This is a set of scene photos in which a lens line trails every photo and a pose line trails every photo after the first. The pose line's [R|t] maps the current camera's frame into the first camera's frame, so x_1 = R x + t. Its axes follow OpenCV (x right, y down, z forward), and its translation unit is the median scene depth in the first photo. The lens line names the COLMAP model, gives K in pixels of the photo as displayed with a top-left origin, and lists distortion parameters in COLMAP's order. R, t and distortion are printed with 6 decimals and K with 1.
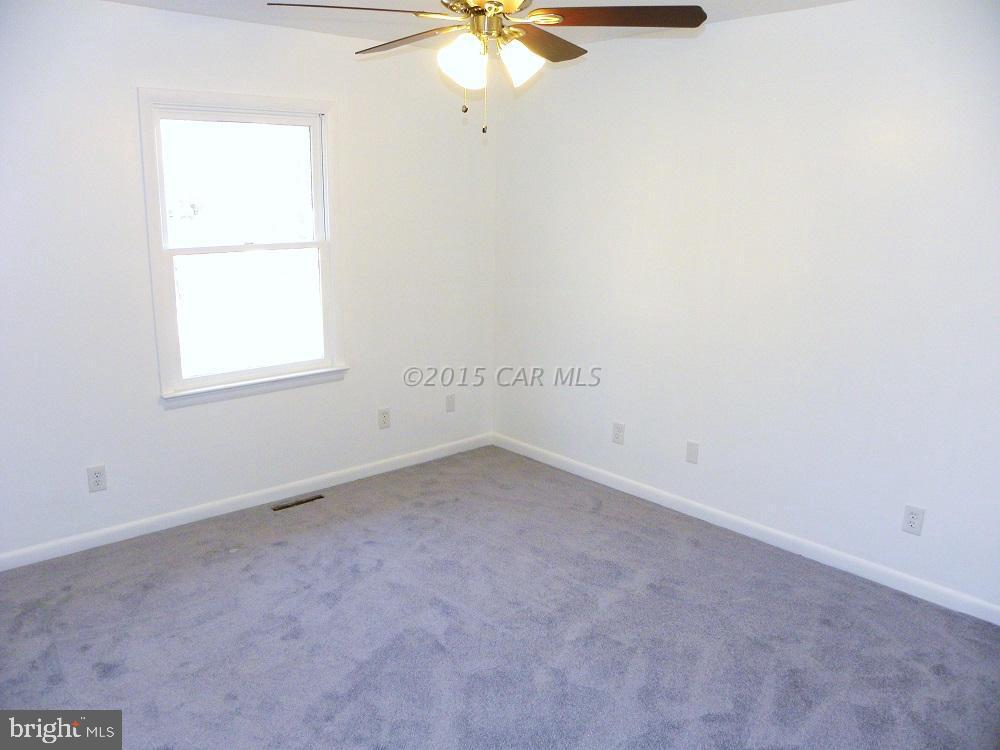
lens RADIAL K [[764.6, 0, 497.3], [0, 764.6, 381.0], [0, 0, 1]] dist [-0.149191, 0.086938]
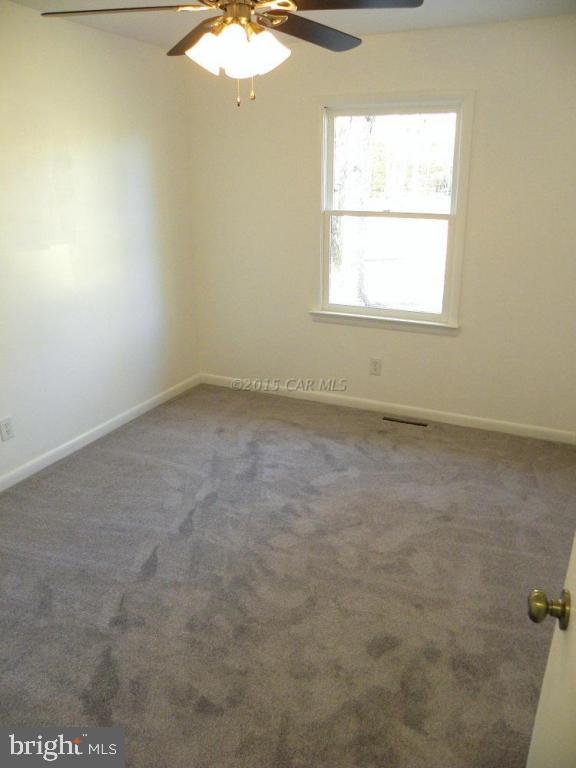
lens RADIAL K [[587.2, 0, 291.3], [0, 587.2, 384.0], [0, 0, 1]] dist [-0.149191, 0.086938]
pose [[0.393758, 0.300417, -0.868737, 0.640367], [-0.206239, 0.949865, 0.234993, -0.116515], [0.895779, 0.086637, 0.435974, 0.517504]]
